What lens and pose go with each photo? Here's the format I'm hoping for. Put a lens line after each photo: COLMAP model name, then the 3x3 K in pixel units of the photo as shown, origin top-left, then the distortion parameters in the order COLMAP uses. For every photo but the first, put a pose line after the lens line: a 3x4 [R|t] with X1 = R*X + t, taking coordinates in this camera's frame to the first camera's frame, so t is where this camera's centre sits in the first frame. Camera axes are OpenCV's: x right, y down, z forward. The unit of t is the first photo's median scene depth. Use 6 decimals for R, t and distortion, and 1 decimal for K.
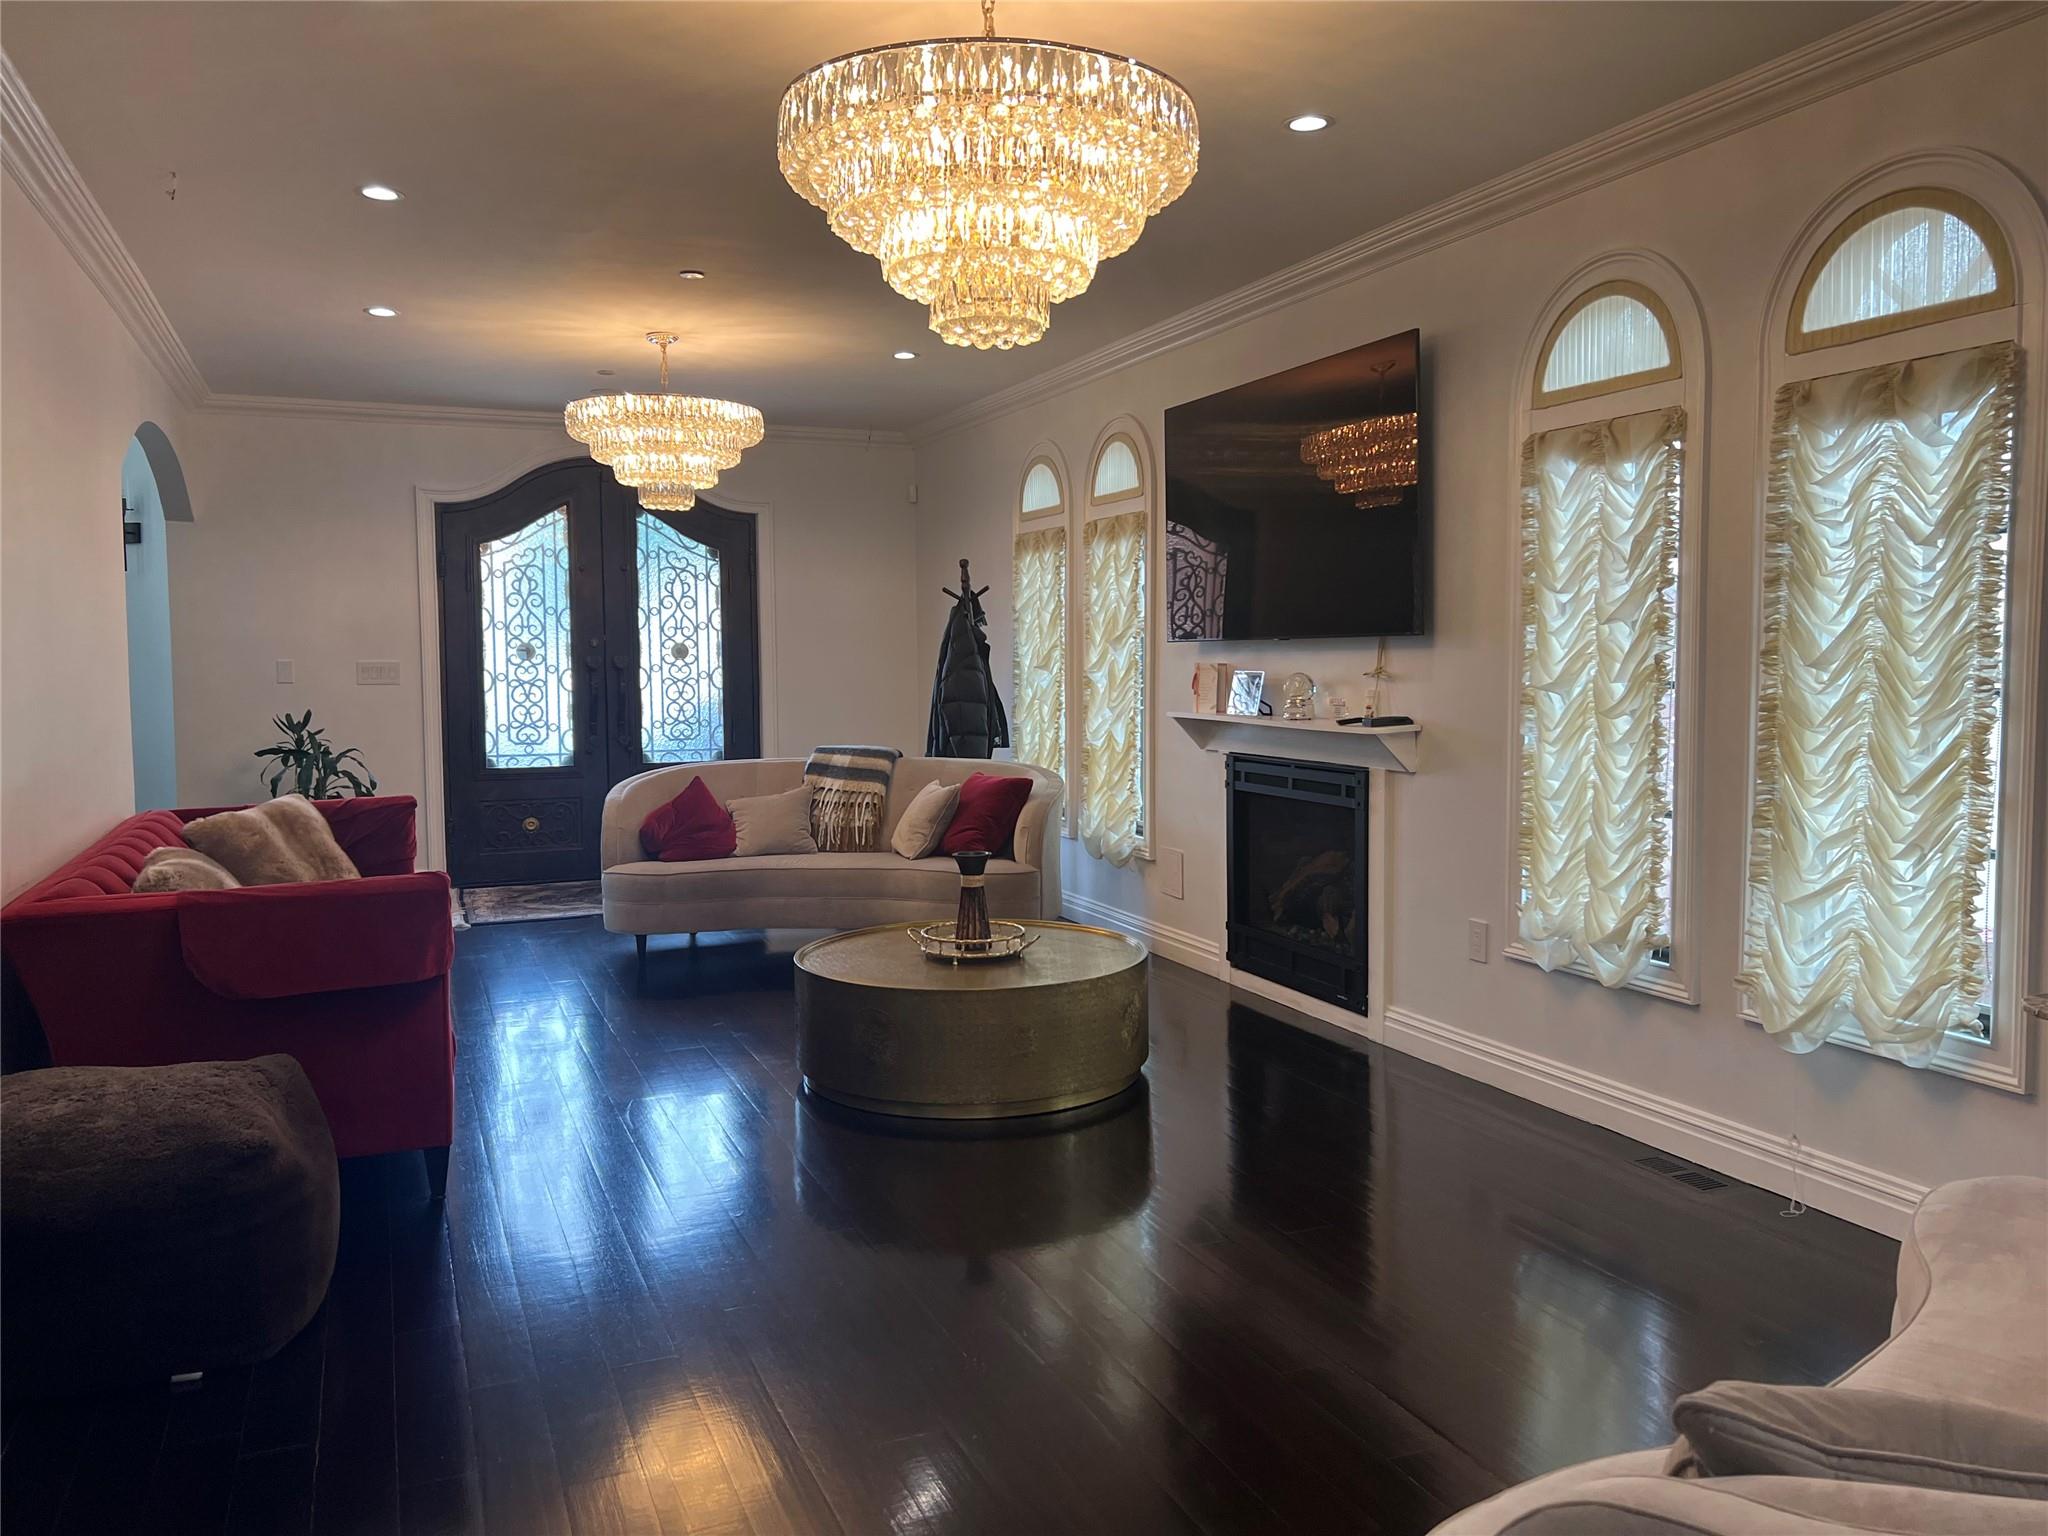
lens RADIAL K [[1538.8, 0, 1049.2], [0, 1538.8, 724.8], [0, 0, 1]] dist [0.045995, -0.045039]
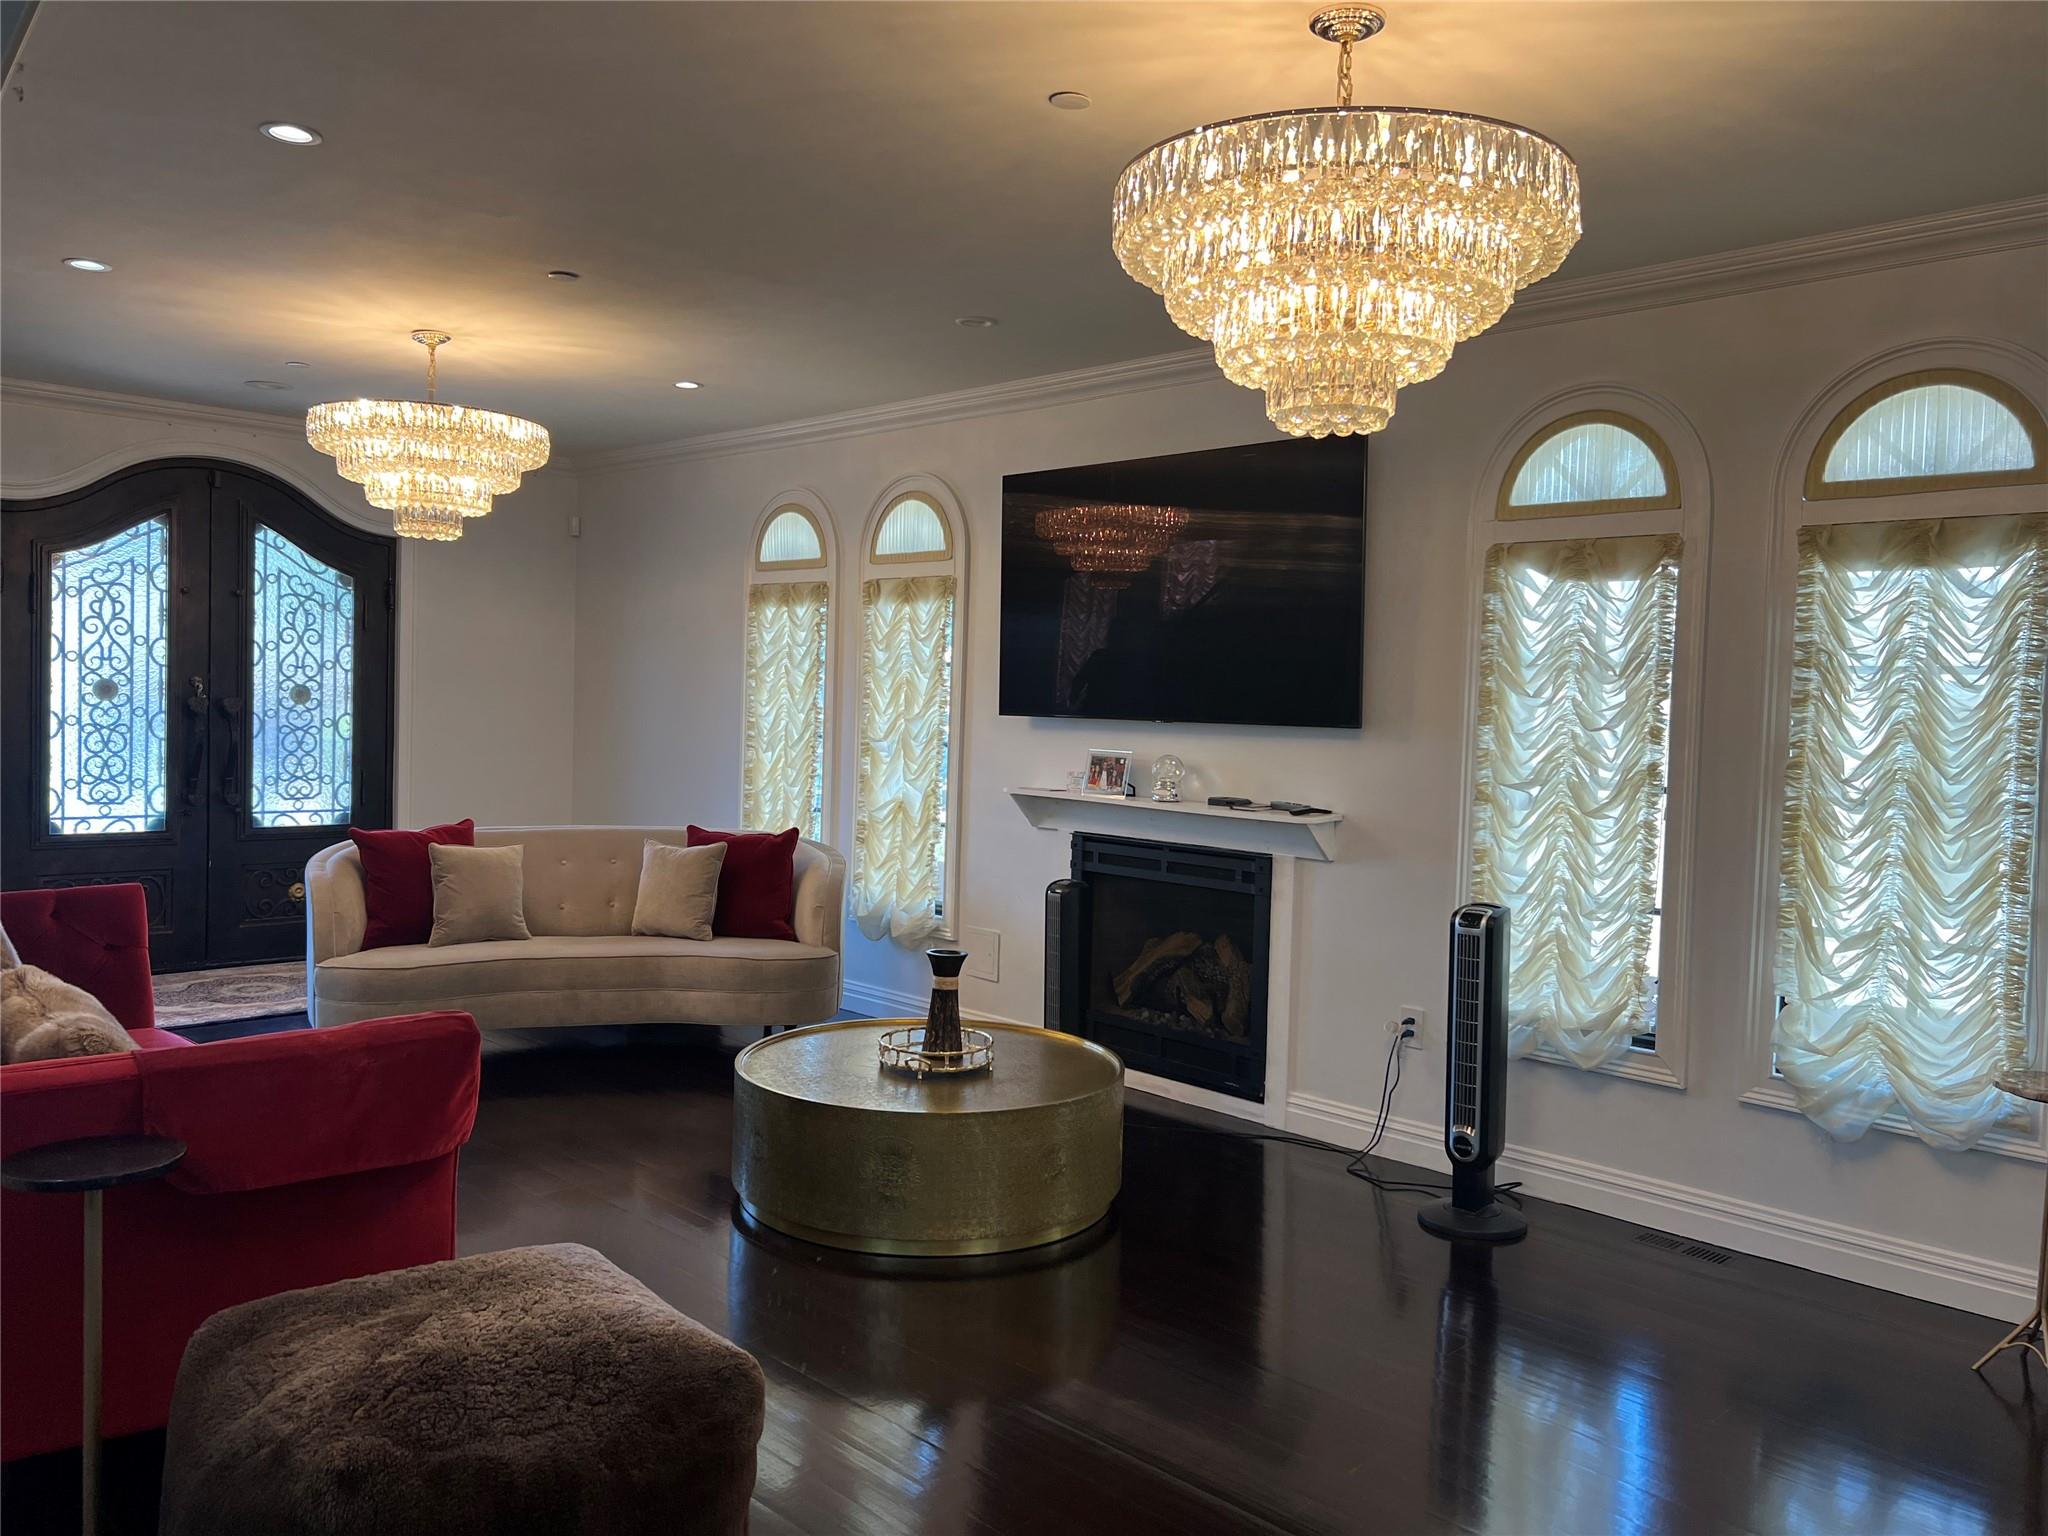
lens RADIAL K [[1538.8, 0, 1024.3], [0, 1538.8, 735.4], [0, 0, 1]] dist [0.045995, -0.045039]
pose [[0.932212, 0.024626, 0.361074, -0.308503], [-0.018419, 0.999618, -0.020624, -0.025958], [-0.361444, 0.012575, 0.932309, 0.119612]]
